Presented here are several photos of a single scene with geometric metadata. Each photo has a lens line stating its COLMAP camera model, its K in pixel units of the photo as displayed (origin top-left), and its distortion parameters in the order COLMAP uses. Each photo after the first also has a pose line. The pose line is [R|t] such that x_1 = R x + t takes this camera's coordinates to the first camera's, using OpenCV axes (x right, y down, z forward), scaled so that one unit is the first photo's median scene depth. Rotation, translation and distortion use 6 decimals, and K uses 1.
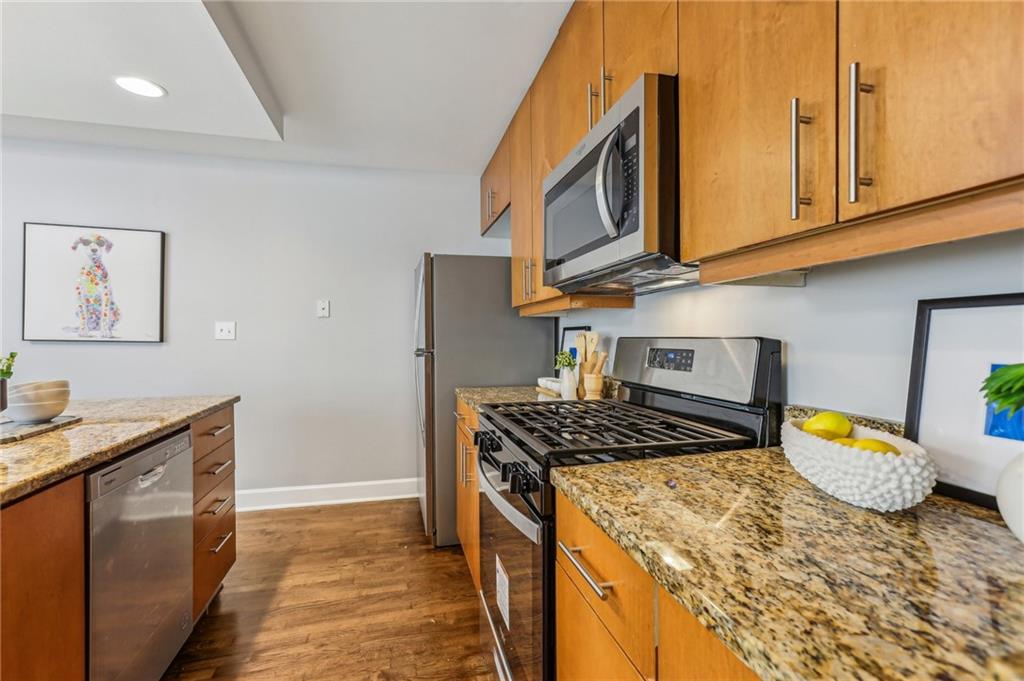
lens RADIAL K [[453.4, 0, 506.8], [0, 453.4, 348.5], [0, 0, 1]] dist [-0.000575, 0.000777]
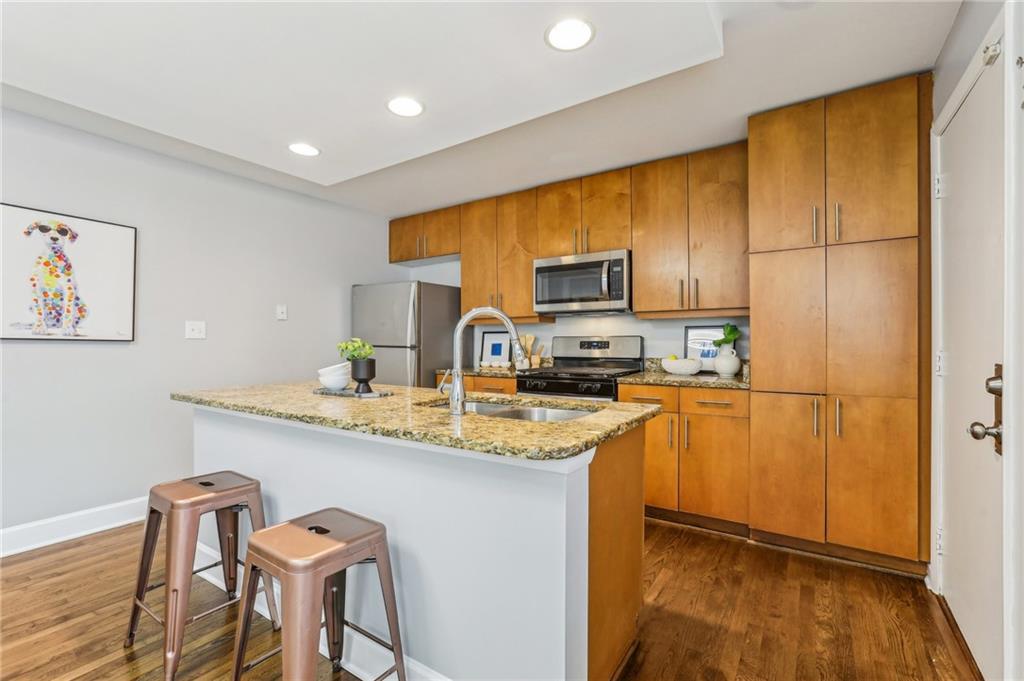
lens RADIAL K [[460.9, 0, 494.3], [0, 460.9, 336.4], [0, 0, 1]] dist [-0.001535, 0.000337]
pose [[0.747258, 0.006766, 0.664499, -0.865276], [0.018471, 0.999350, -0.030947, 0.021778], [-0.664277, 0.035400, 0.746648, -0.256363]]
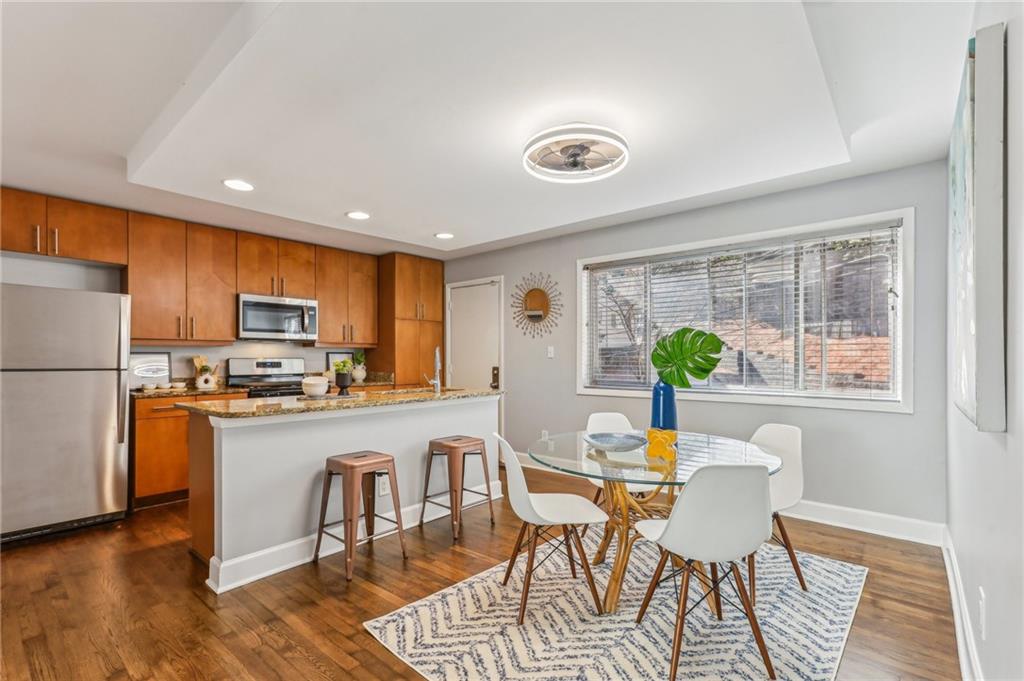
lens RADIAL K [[481.3, 0, 506.9], [0, 481.3, 354.4], [0, 0, 1]] dist [0.015448, 0.000713]
pose [[-0.570291, 0.012753, 0.821344, -1.724867], [0.027874, 0.999604, 0.003833, -0.009375], [-0.820970, 0.025080, -0.570421, 0.794734]]
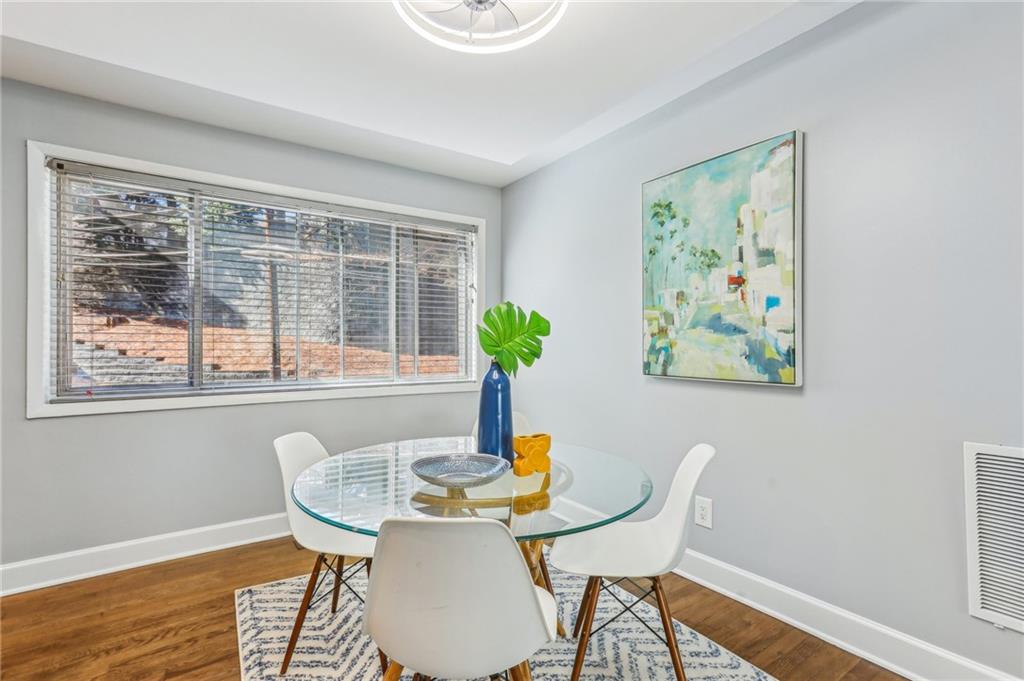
lens RADIAL K [[475.2, 0, 508.6], [0, 475.2, 339.0], [0, 0, 1]] dist [-0.000559, 0.001275]
pose [[-0.940077, 0.003470, -0.340946, -0.993230], [-0.000042, 0.999947, 0.010294, 0.001830], [0.340963, 0.009691, -0.940027, 0.659648]]
